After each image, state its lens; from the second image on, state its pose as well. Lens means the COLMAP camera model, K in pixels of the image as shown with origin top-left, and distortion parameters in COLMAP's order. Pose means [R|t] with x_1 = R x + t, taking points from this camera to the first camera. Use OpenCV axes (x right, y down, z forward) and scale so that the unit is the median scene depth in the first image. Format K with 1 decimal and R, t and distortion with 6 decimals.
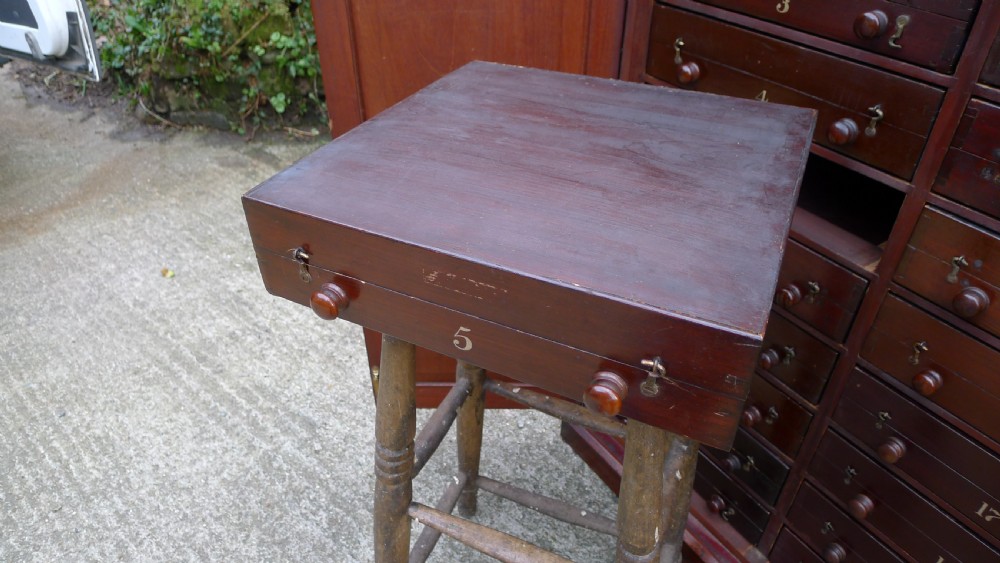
lens RADIAL K [[654.1, 0, 489.5], [0, 654.1, 279.6], [0, 0, 1]] dist [-0.056618, 0.016716]
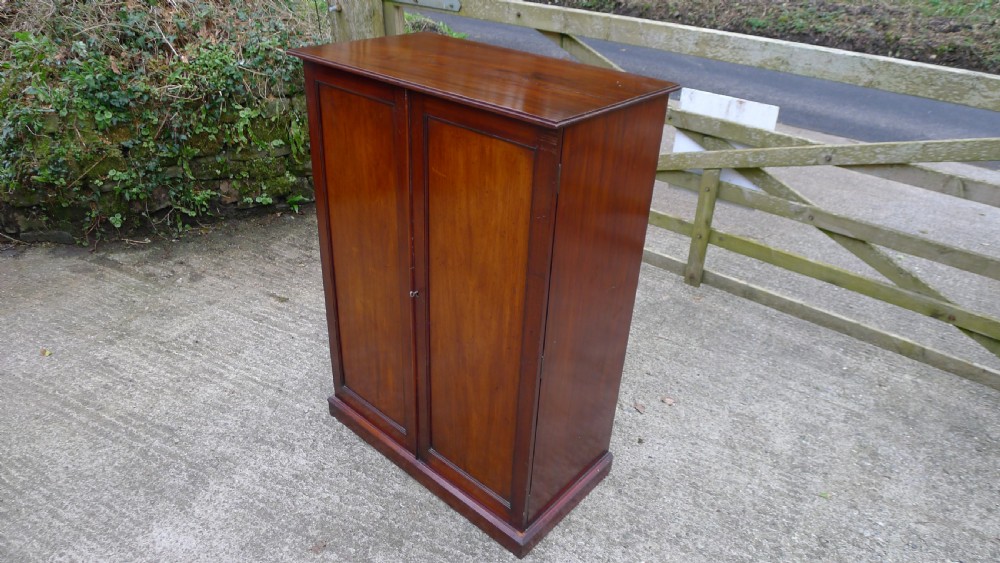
lens RADIAL K [[654.1, 0, 495.7], [0, 654.1, 277.3], [0, 0, 1]] dist [-0.056618, 0.016716]
pose [[0.961638, -0.088238, 0.259743, 0.101030], [0.118134, 0.987765, -0.101805, 0.099214], [-0.247582, 0.128584, 0.960296, -0.674825]]
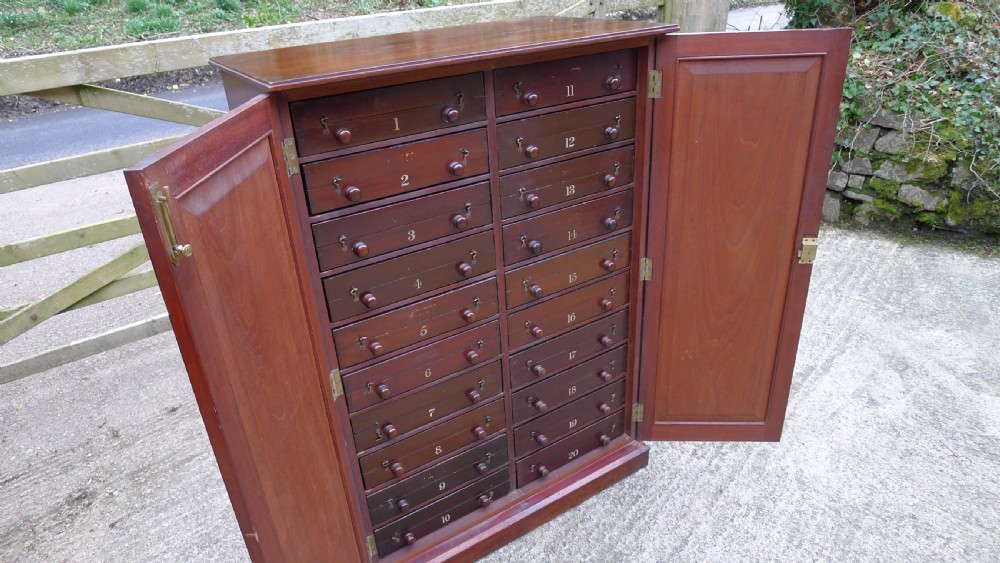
lens RADIAL K [[654.1, 0, 490.6], [0, 654.1, 282.8], [0, 0, 1]] dist [-0.056618, 0.016716]
pose [[0.013057, -0.440048, 0.897879, -0.570623], [0.640232, 0.693432, 0.330539, -0.363822], [-0.768071, 0.570535, 0.290787, 0.163445]]
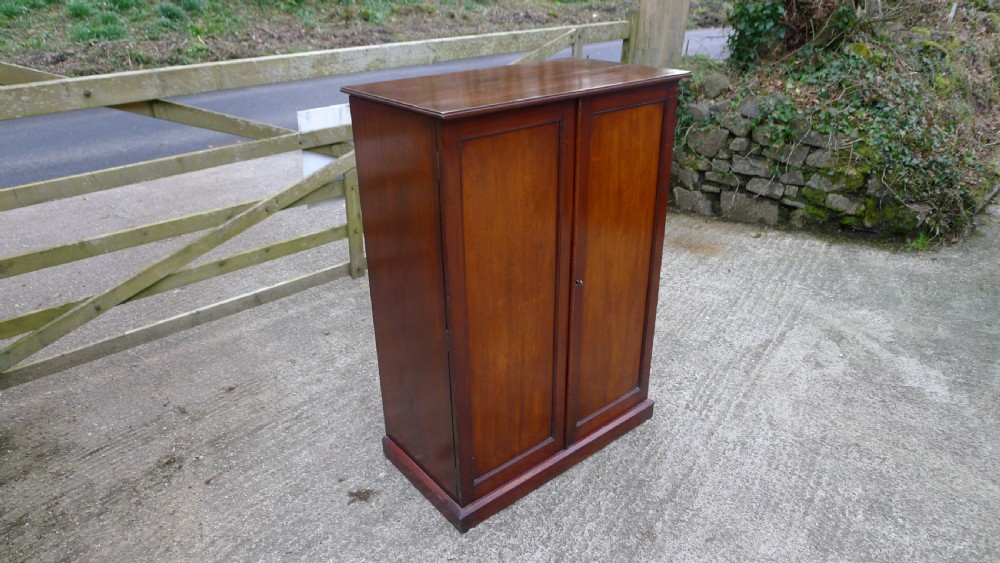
lens RADIAL K [[654.1, 0, 489.4], [0, 654.1, 272.9], [0, 0, 1]] dist [-0.056618, 0.016716]
pose [[-0.091168, -0.412274, 0.906487, -0.827293], [0.607275, 0.698418, 0.378719, -0.575434], [-0.789243, 0.585014, 0.186690, 0.311587]]
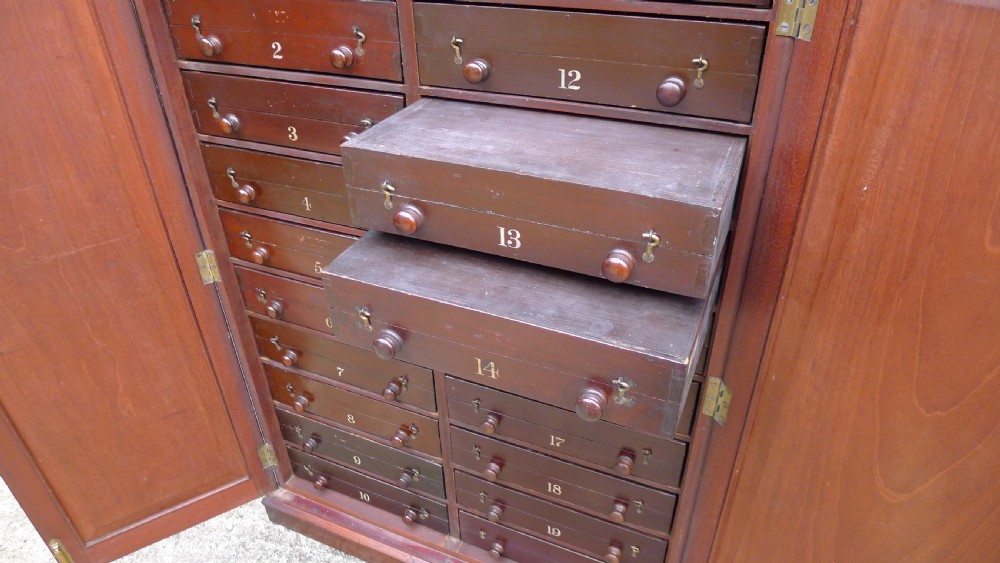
lens RADIAL K [[654.1, 0, 497.8], [0, 654.1, 282.3], [0, 0, 1]] dist [-0.056618, 0.016716]
pose [[0.839045, -0.306417, 0.449568, 0.058010], [0.335797, 0.941812, 0.015209, -0.014704], [-0.428069, 0.138202, 0.893117, -0.133006]]
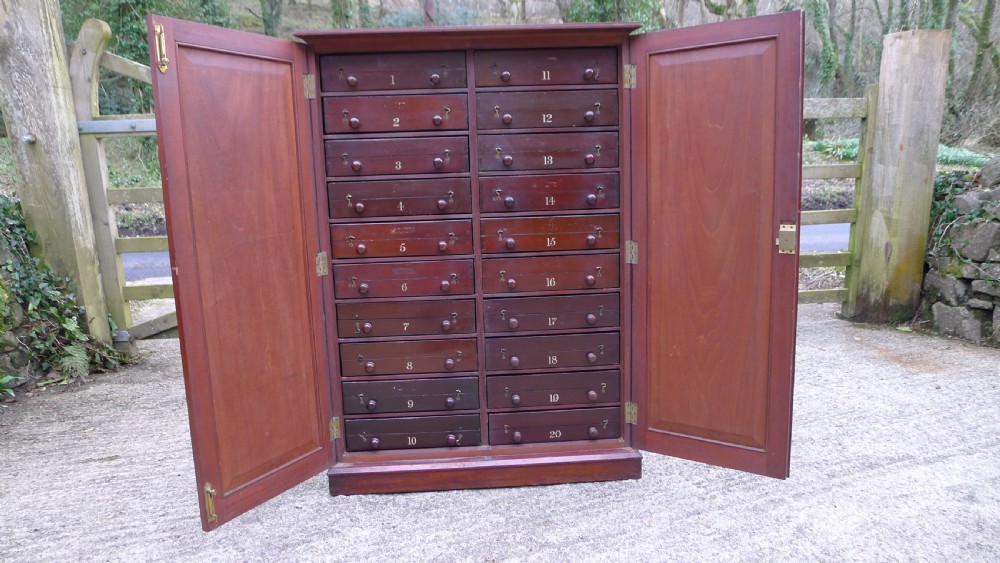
lens RADIAL K [[654.1, 0, 490.4], [0, 654.1, 271.4], [0, 0, 1]] dist [-0.056618, 0.016716]
pose [[0.502530, -0.133272, 0.854226, -0.695845], [0.536418, 0.822934, -0.187178, 0.250497], [-0.678026, 0.552285, 0.485039, -0.100706]]
